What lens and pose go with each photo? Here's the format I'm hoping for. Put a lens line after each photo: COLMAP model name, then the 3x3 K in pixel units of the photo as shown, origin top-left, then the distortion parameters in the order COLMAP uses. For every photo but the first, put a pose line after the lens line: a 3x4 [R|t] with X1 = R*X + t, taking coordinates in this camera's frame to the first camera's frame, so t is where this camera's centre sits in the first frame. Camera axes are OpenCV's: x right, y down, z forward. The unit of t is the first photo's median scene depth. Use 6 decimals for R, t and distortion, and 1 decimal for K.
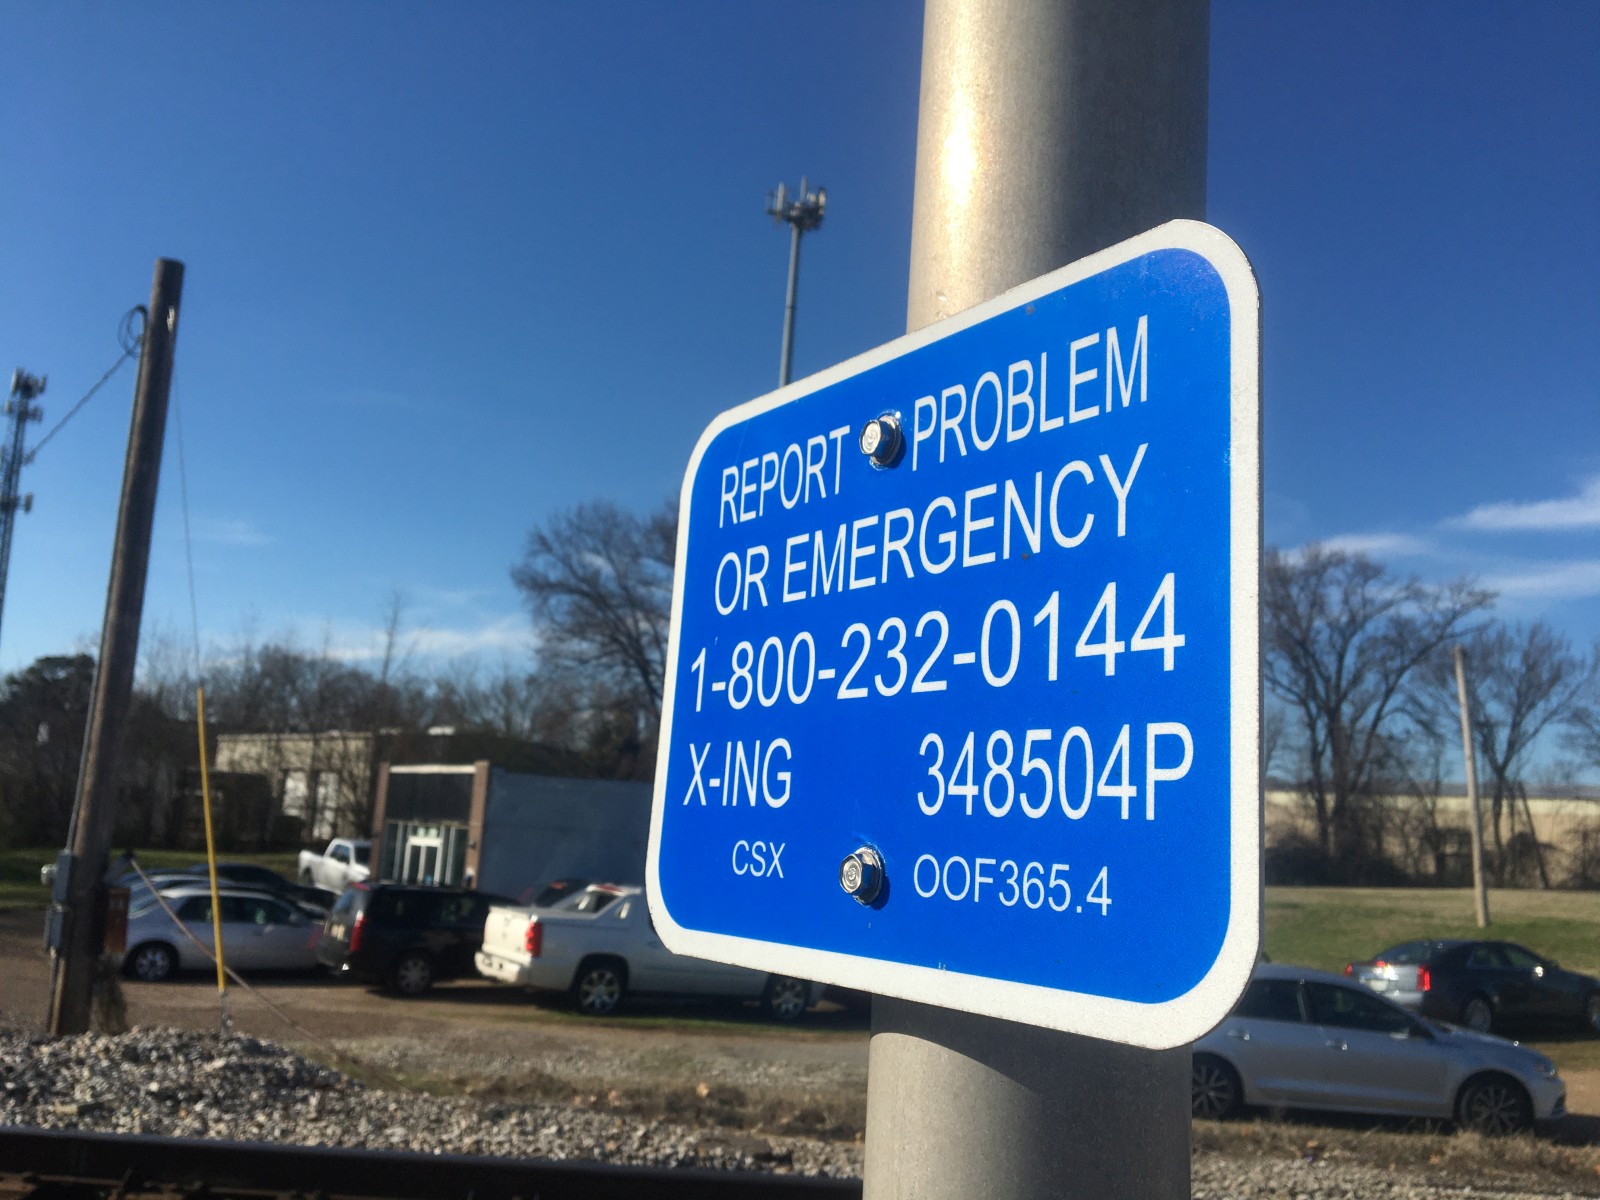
lens RADIAL K [[1394.5, 0, 802.2], [0, 1394.5, 579.9], [0, 0, 1]] dist [0.093921, -0.155442]
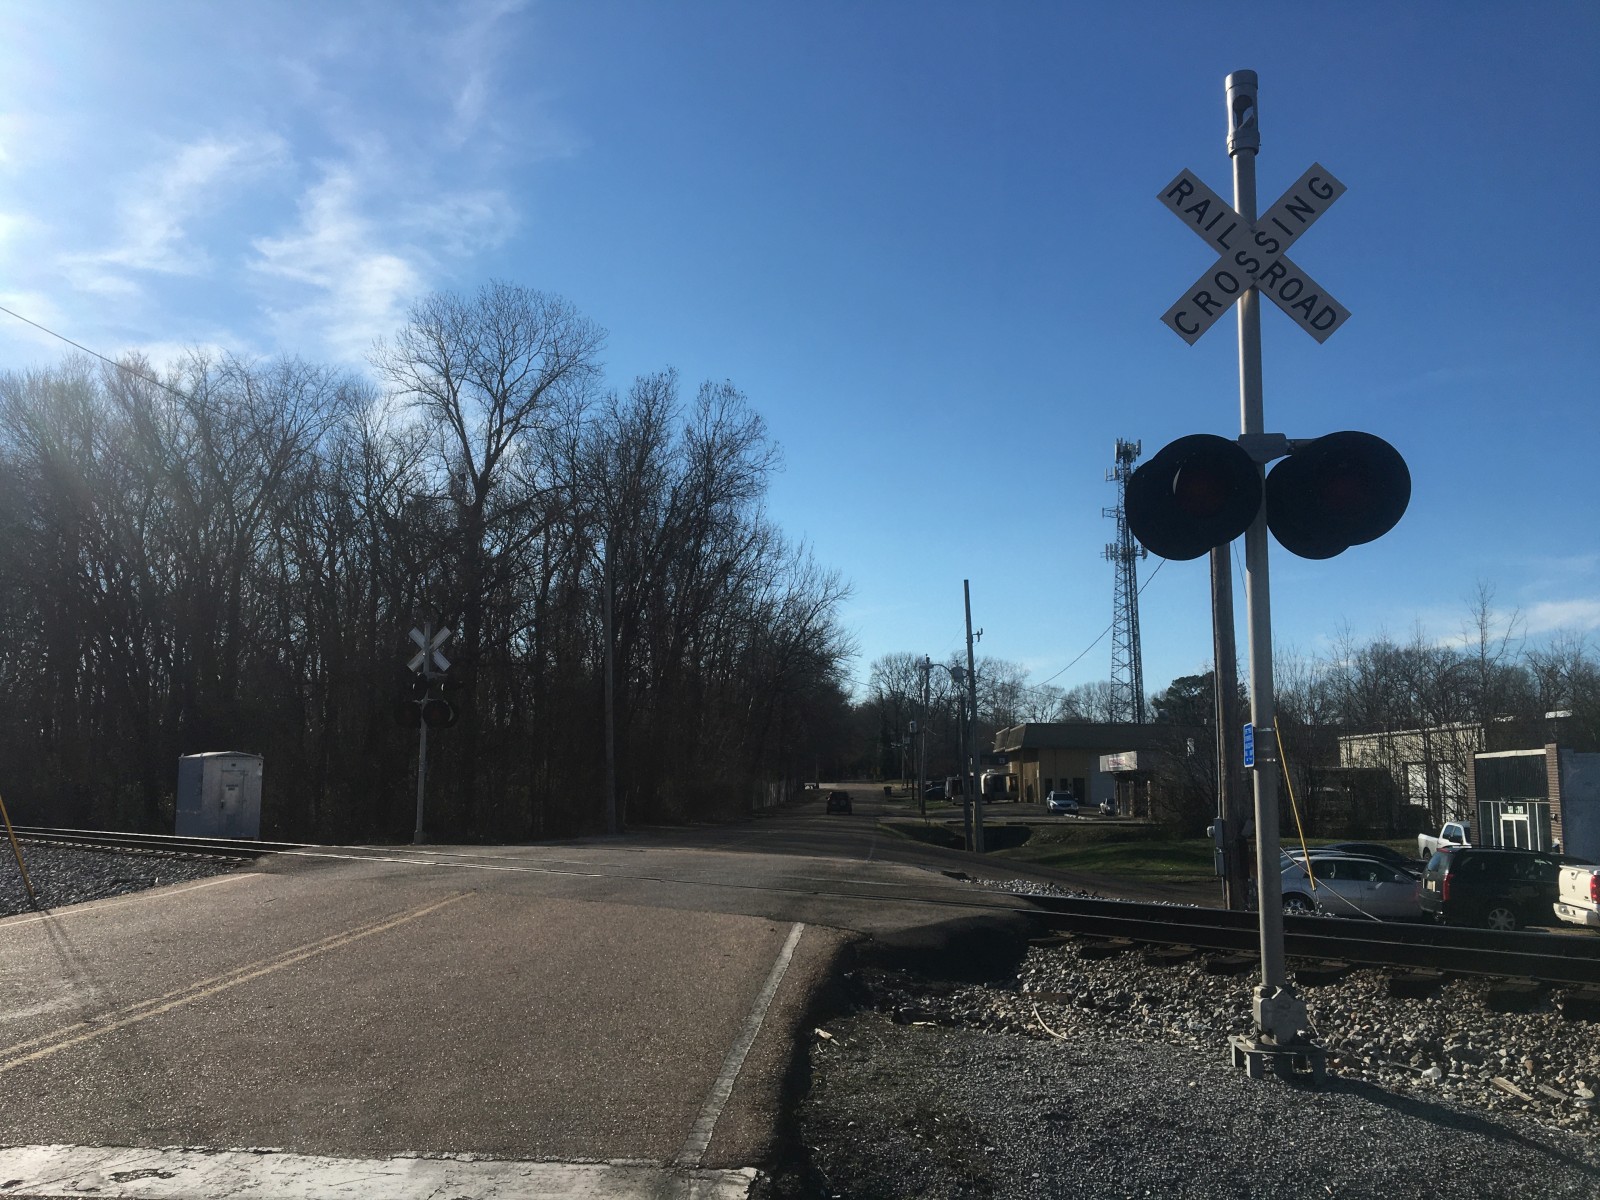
lens RADIAL K [[1382.1, 0, 775.4], [0, 1382.1, 617.0], [0, 0, 1]] dist [0.081076, -0.145979]
pose [[0.708917, -0.139847, -0.691288, 0.048949], [0.157713, 0.986758, -0.037886, -0.010945], [0.687432, -0.082167, 0.721586, -0.092466]]
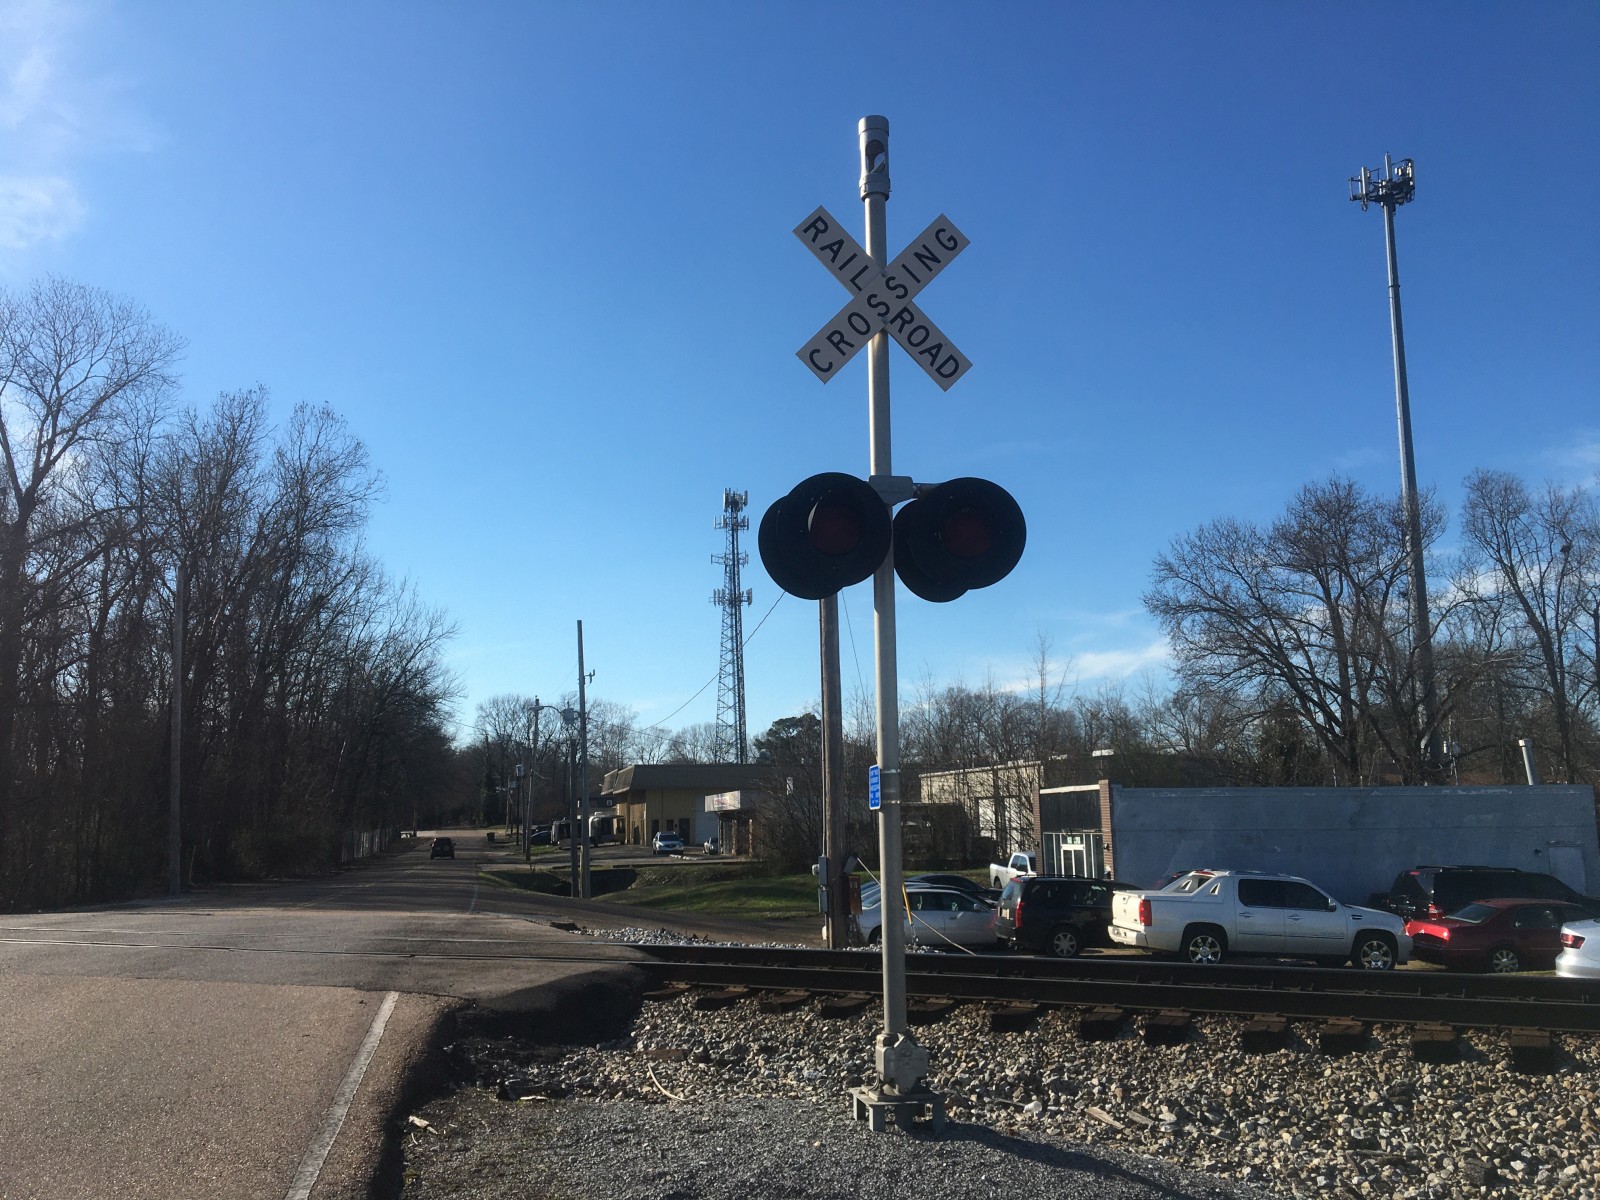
lens RADIAL K [[1377.3, 0, 801.6], [0, 1377.3, 608.8], [0, 0, 1]] dist [0.099219, -0.169501]
pose [[0.882990, -0.144609, -0.446560, 0.043682], [0.147919, 0.988613, -0.027657, -0.010938], [0.445475, -0.041634, 0.894326, -0.087348]]
